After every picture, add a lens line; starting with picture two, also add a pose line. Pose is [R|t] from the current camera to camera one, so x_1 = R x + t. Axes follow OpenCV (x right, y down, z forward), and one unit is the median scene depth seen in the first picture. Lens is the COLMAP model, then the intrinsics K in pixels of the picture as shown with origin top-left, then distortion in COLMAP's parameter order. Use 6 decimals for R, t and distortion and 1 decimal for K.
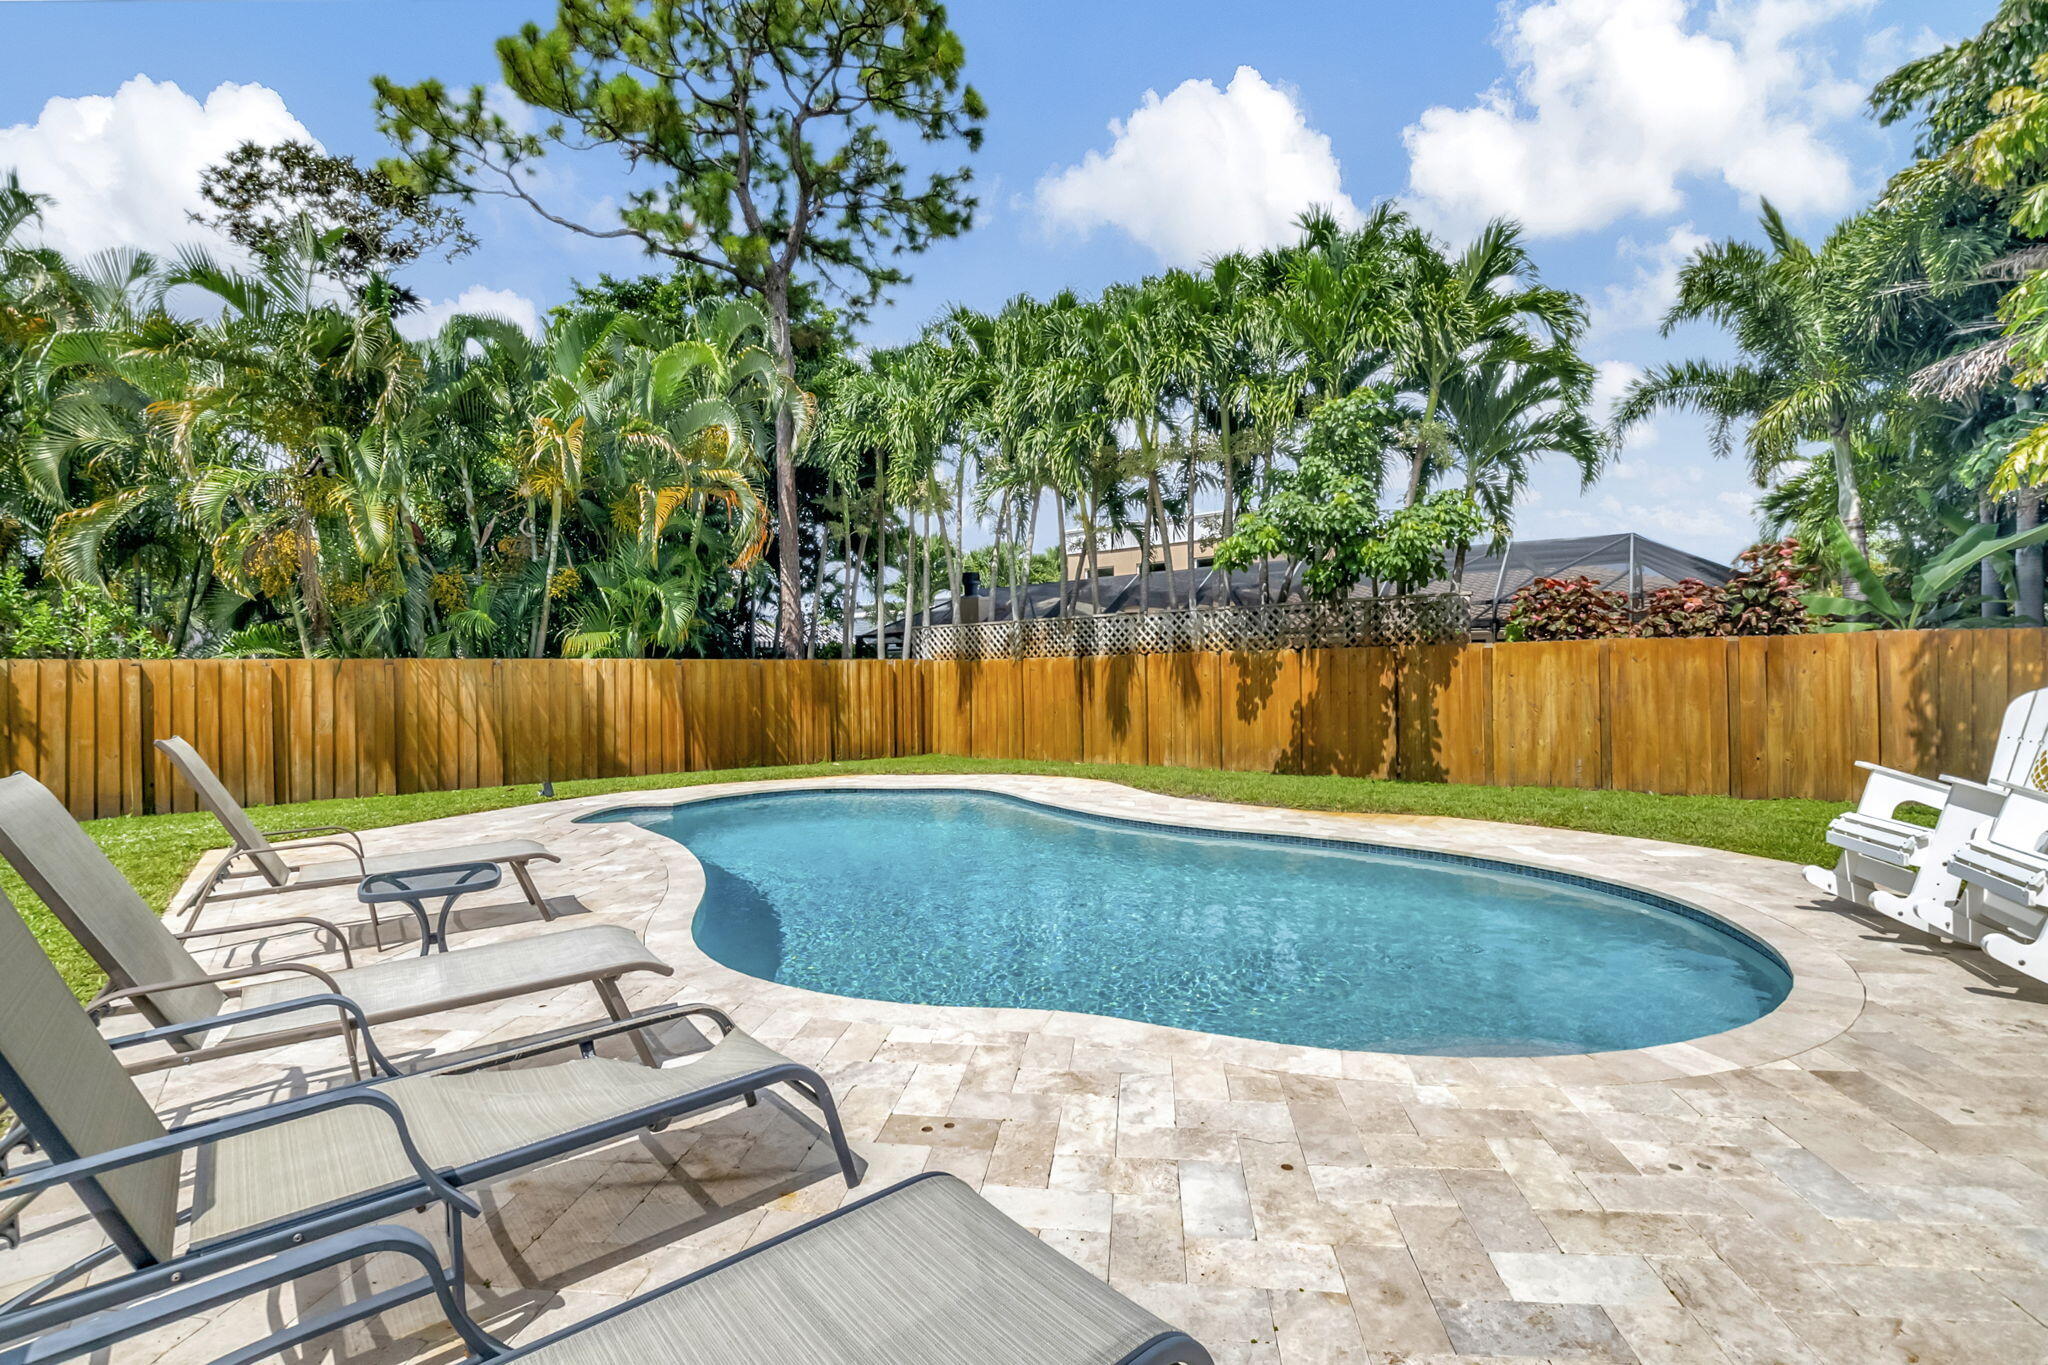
lens RADIAL K [[920.9, 0, 1029.3], [0, 920.9, 672.1], [0, 0, 1]] dist [-0.015400, -0.000769]
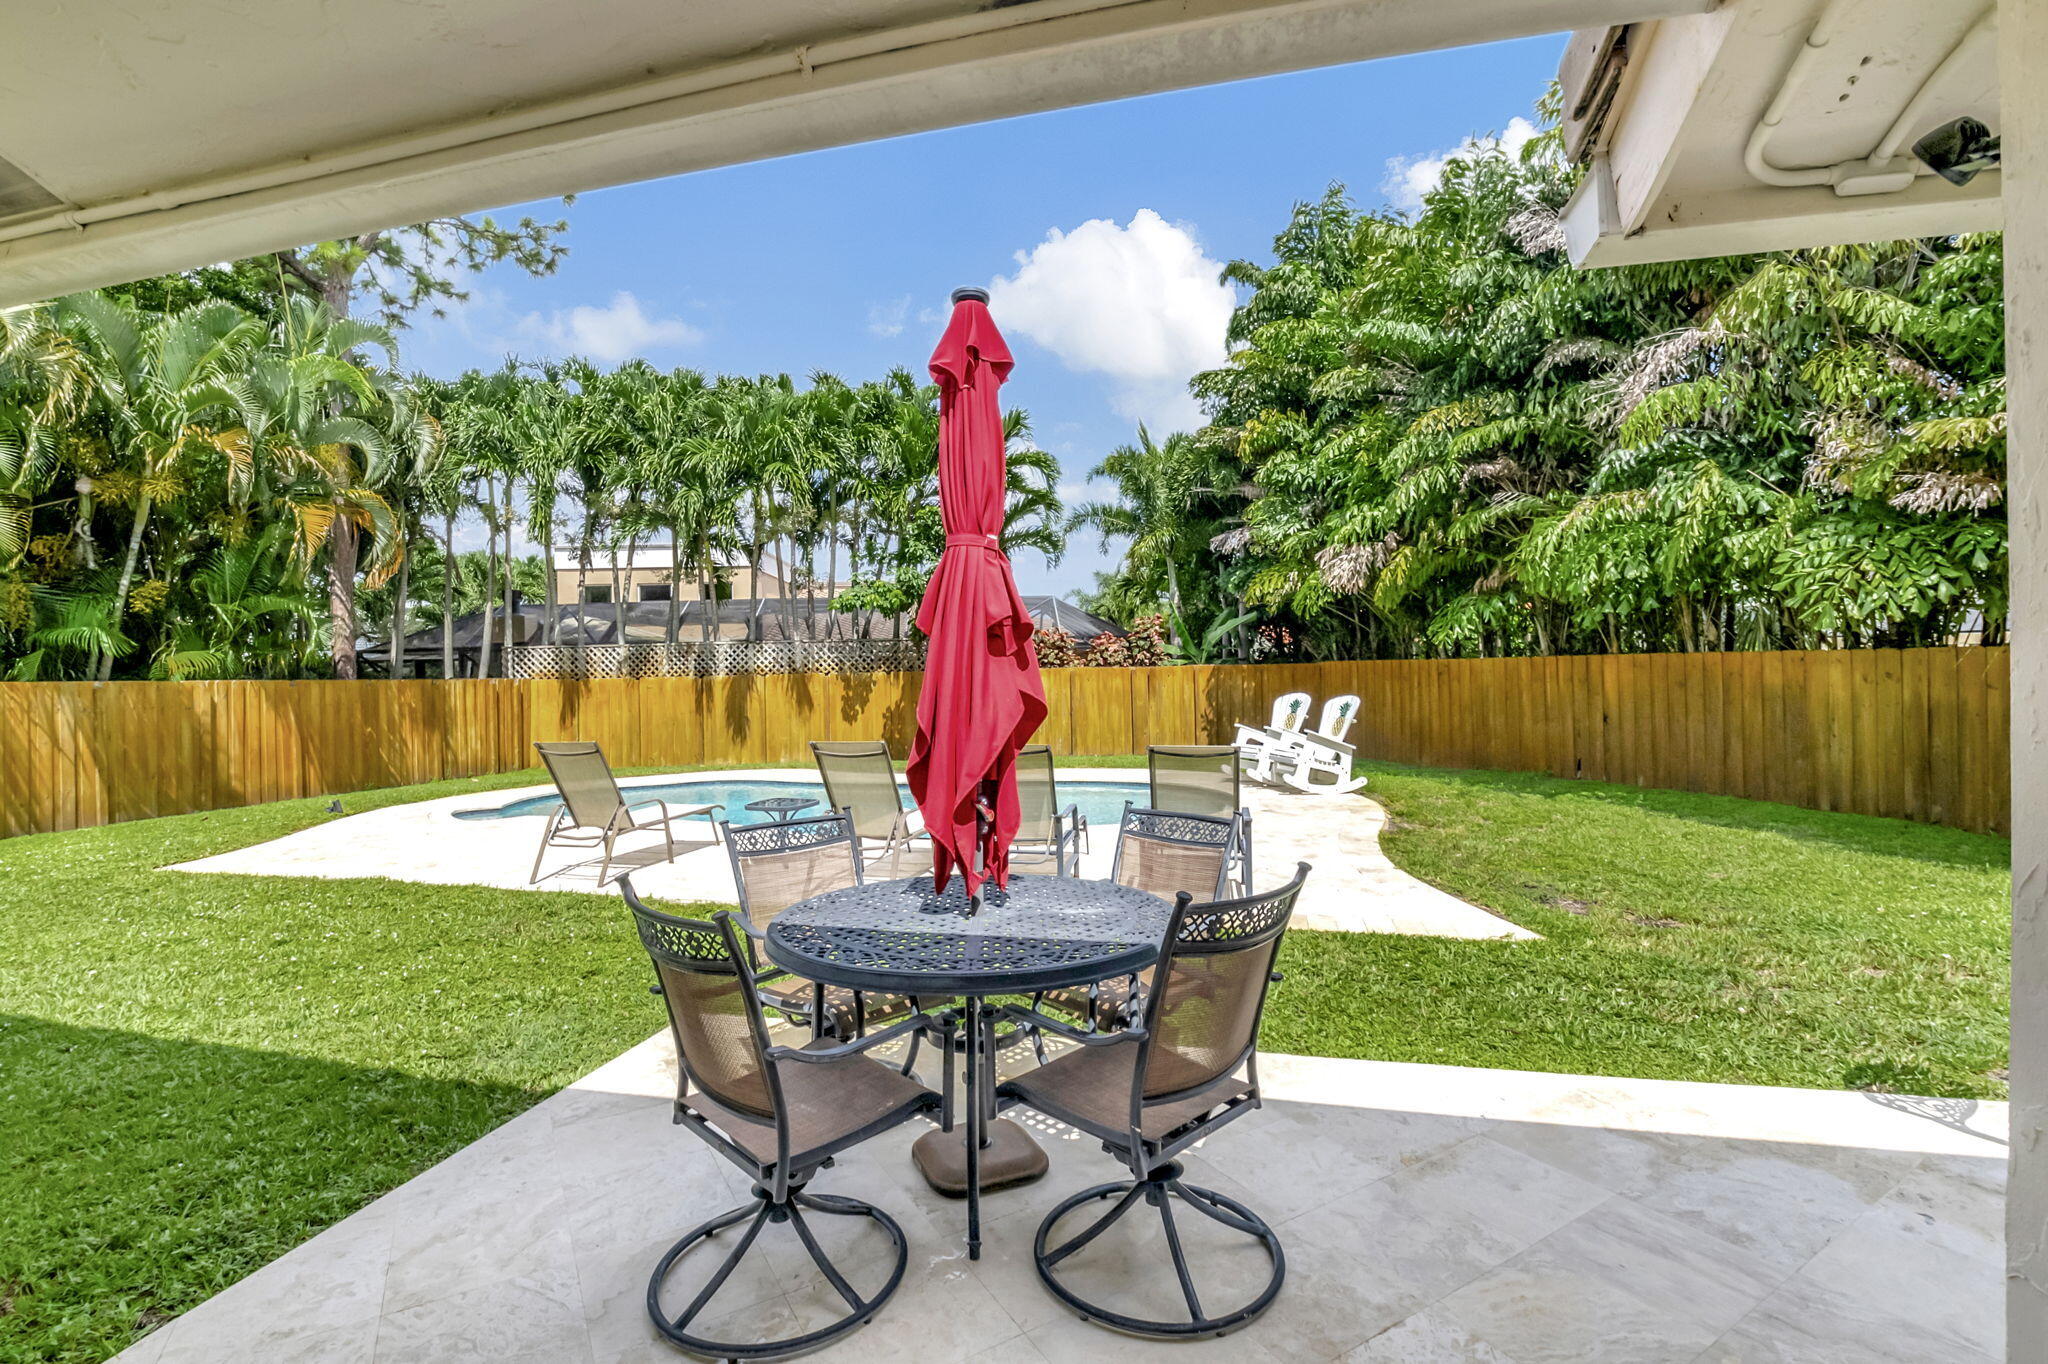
lens RADIAL K [[945.5, 0, 1021.5], [0, 945.5, 671.6], [0, 0, 1]] dist [-0.000281, -0.000535]
pose [[0.789953, 0.003183, 0.613159, -0.431749], [0.006036, 0.999898, -0.012967, -0.005838], [-0.613138, 0.013944, 0.789853, -0.265698]]
